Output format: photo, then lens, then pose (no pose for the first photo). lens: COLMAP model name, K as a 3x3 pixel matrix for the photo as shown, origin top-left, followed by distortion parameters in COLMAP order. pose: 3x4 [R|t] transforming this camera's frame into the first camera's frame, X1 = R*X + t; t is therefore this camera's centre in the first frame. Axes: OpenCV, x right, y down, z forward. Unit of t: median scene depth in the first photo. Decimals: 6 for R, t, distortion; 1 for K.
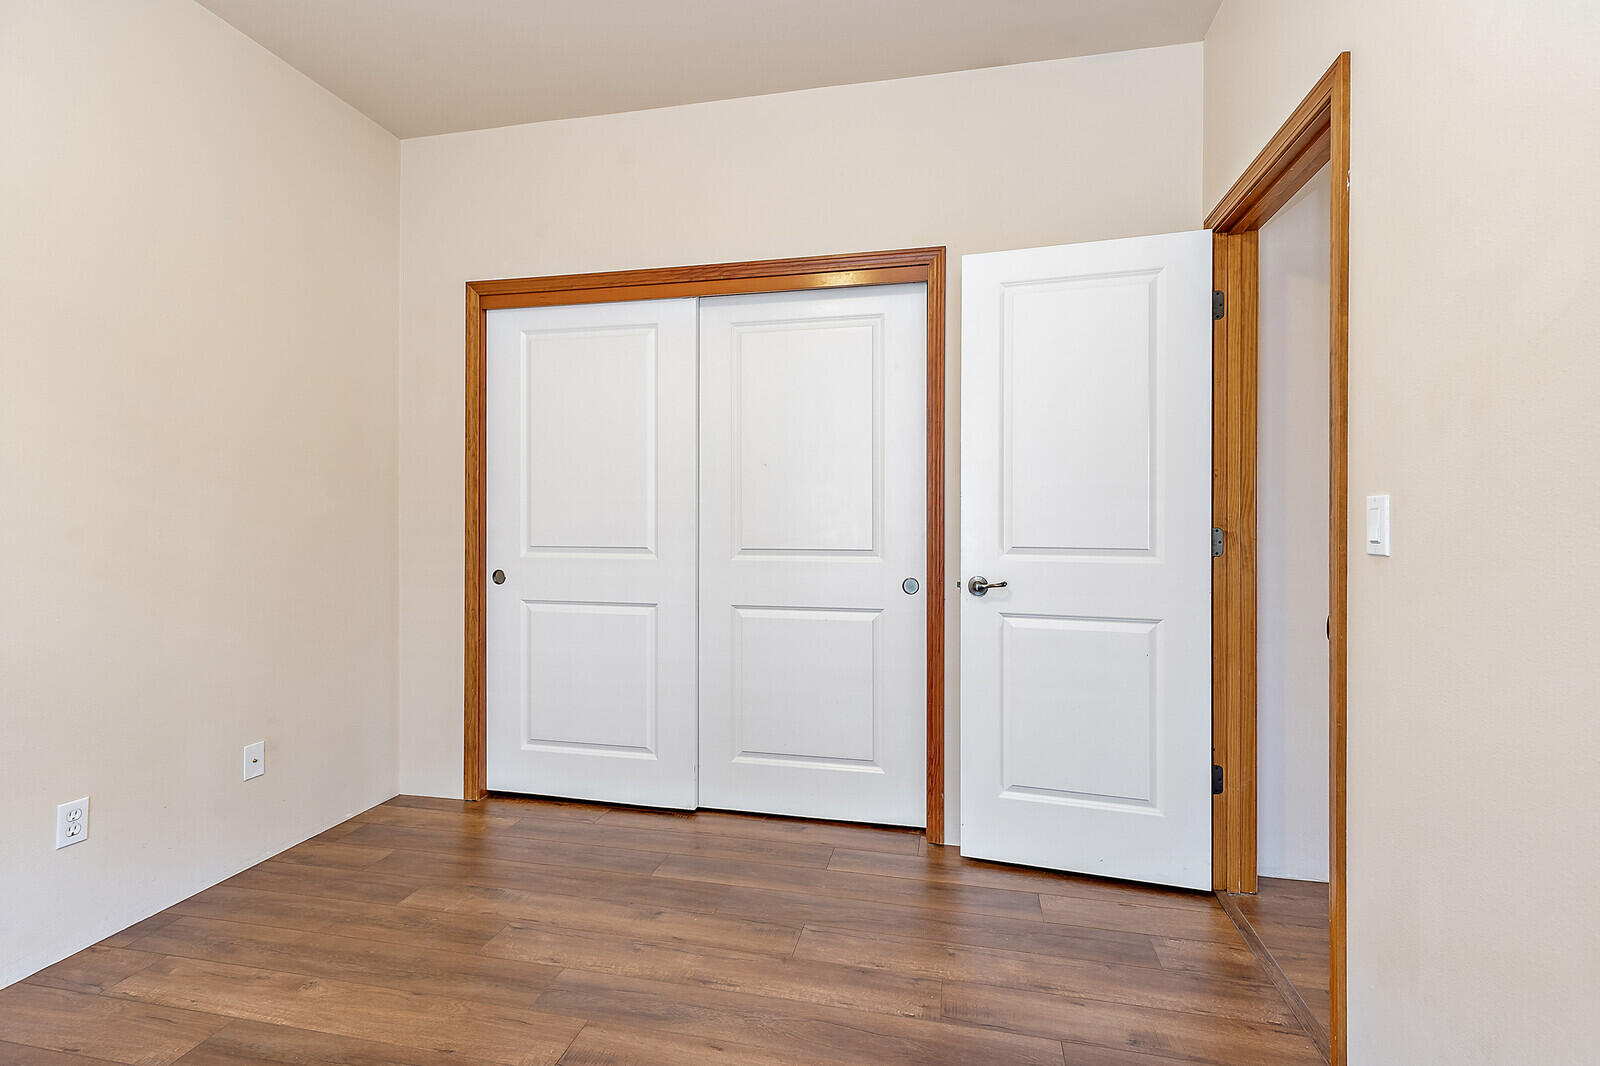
lens RADIAL K [[726.5, 0, 808.6], [0, 726.5, 529.7], [0, 0, 1]] dist [0.003068, -0.000036]
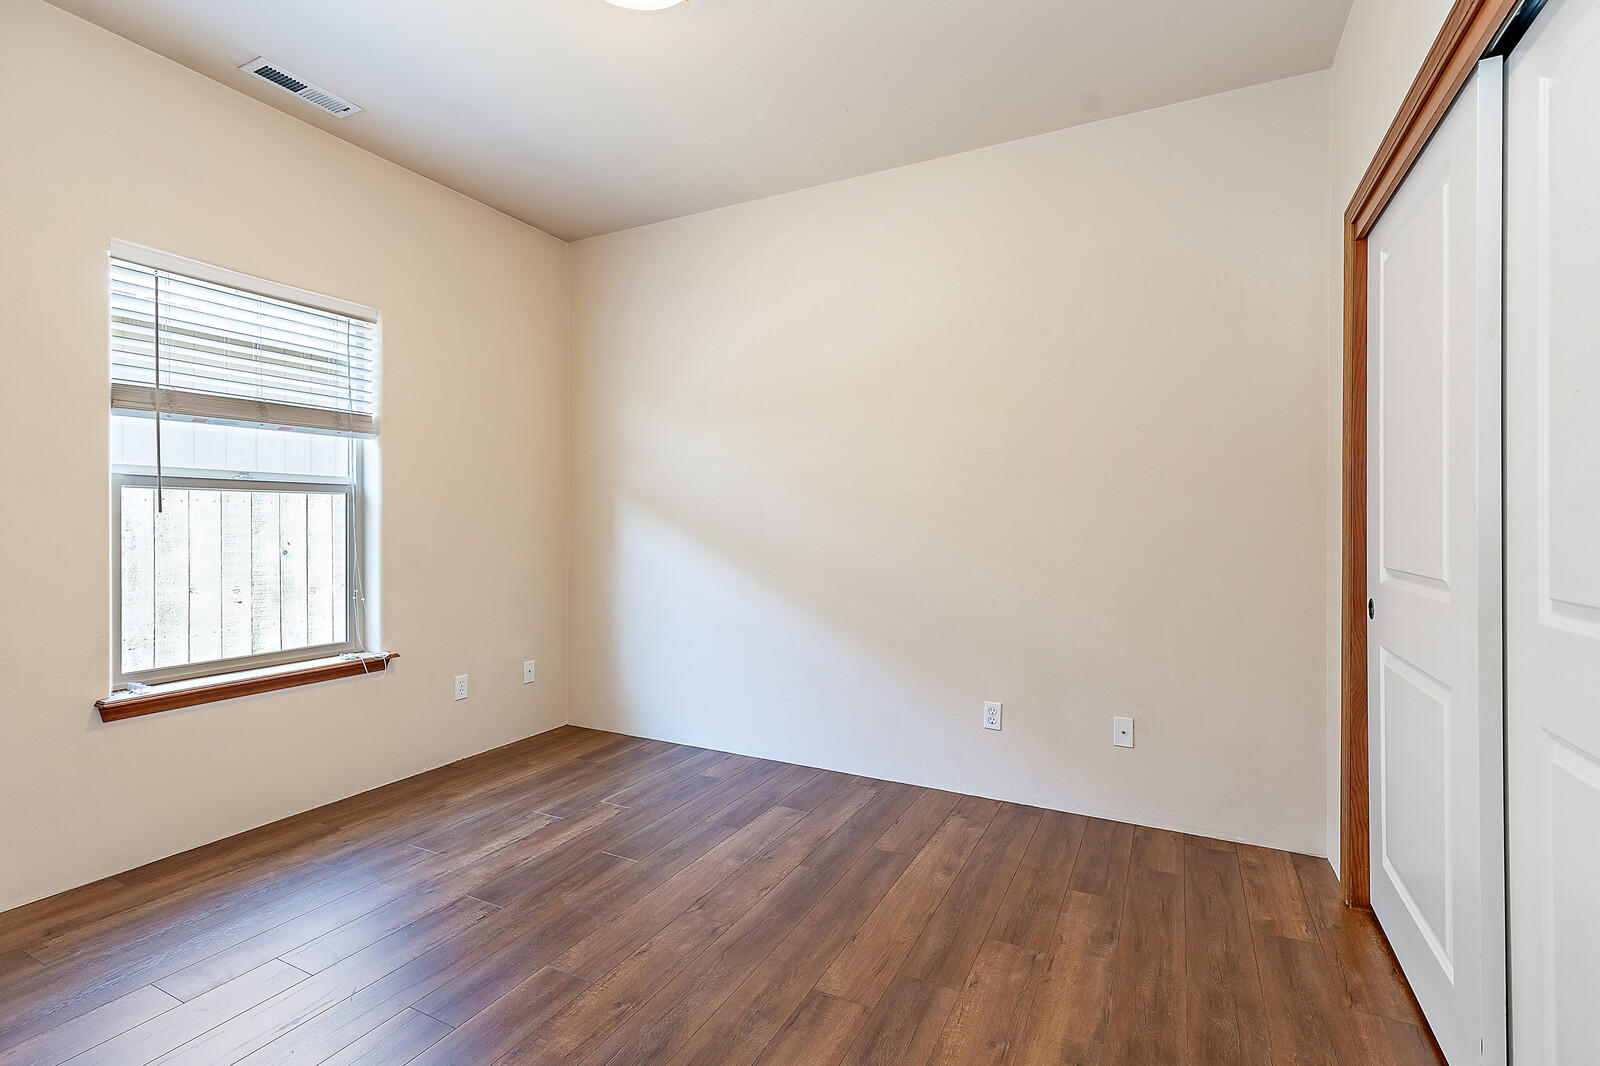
lens RADIAL K [[726.5, 0, 808.6], [0, 726.5, 529.7], [0, 0, 1]] dist [0.003068, -0.000036]
pose [[-0.256063, 0.005317, -0.966645, 0.580154], [-0.019127, 0.999761, 0.010566, -0.013058], [0.966471, 0.021195, -0.255901, 0.938233]]
